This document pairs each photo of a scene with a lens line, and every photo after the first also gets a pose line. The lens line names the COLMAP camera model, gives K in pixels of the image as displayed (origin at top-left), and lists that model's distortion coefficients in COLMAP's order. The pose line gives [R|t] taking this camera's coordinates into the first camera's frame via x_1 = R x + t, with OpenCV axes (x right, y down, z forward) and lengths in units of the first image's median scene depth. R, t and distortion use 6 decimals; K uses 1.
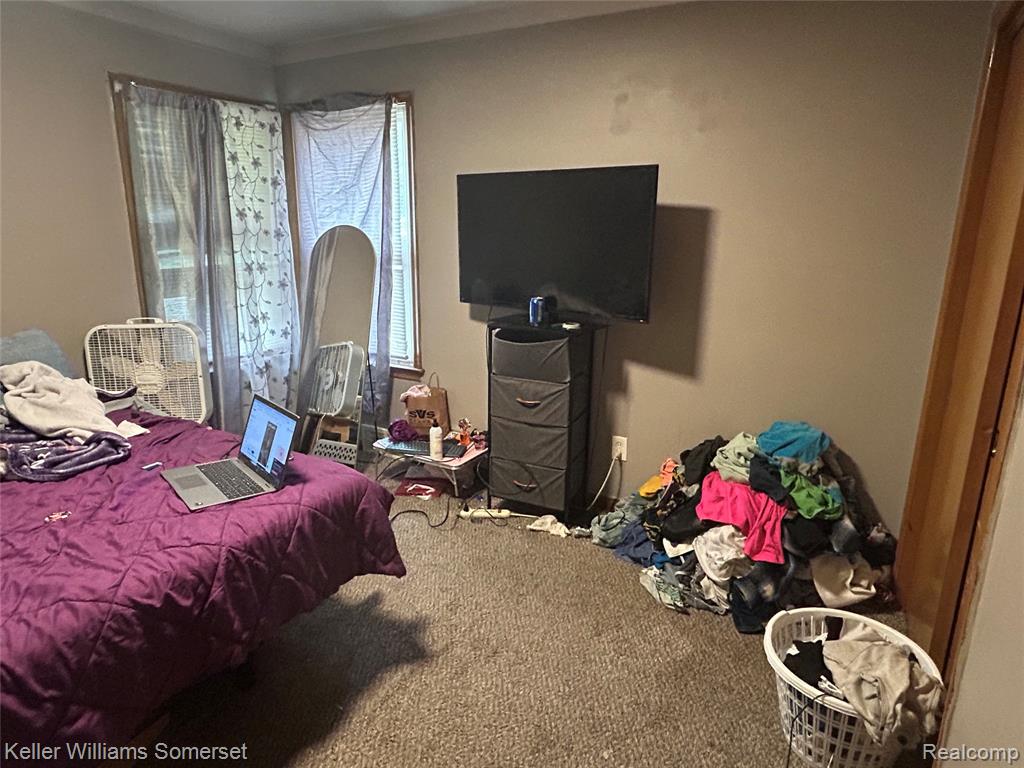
lens RADIAL K [[623.6, 0, 511.6], [0, 623.6, 382.2], [0, 0, 1]] dist [0.000150, -0.002259]
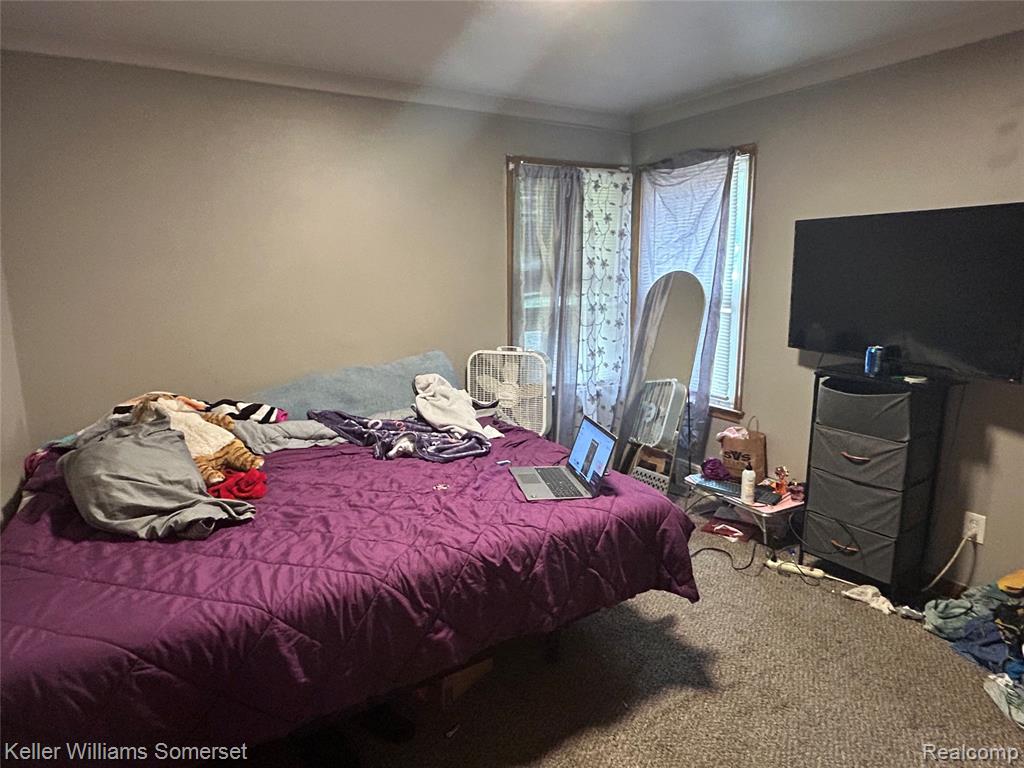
lens RADIAL K [[623.6, 0, 519.5], [0, 623.6, 381.9], [0, 0, 1]] dist [0.000150, -0.002259]
pose [[0.872178, 0.079091, -0.482753, 0.031156], [-0.109725, 0.993328, -0.035497, 0.008054], [0.476724, 0.083930, 0.875037, -0.066200]]
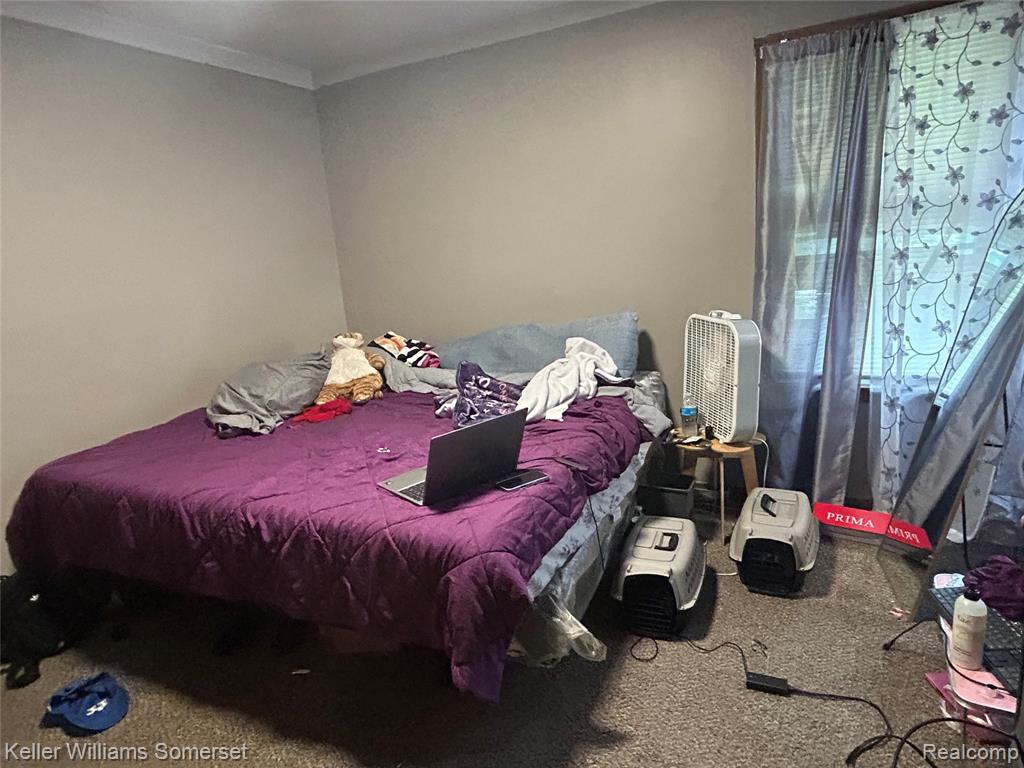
lens RADIAL K [[623.6, 0, 515.1], [0, 623.6, 376.2], [0, 0, 1]] dist [0.000150, -0.002259]
pose [[0.039632, 0.204741, -0.978014, 0.295782], [-0.160037, 0.967448, 0.196044, -0.130876], [0.986315, 0.148749, 0.071108, 0.597433]]
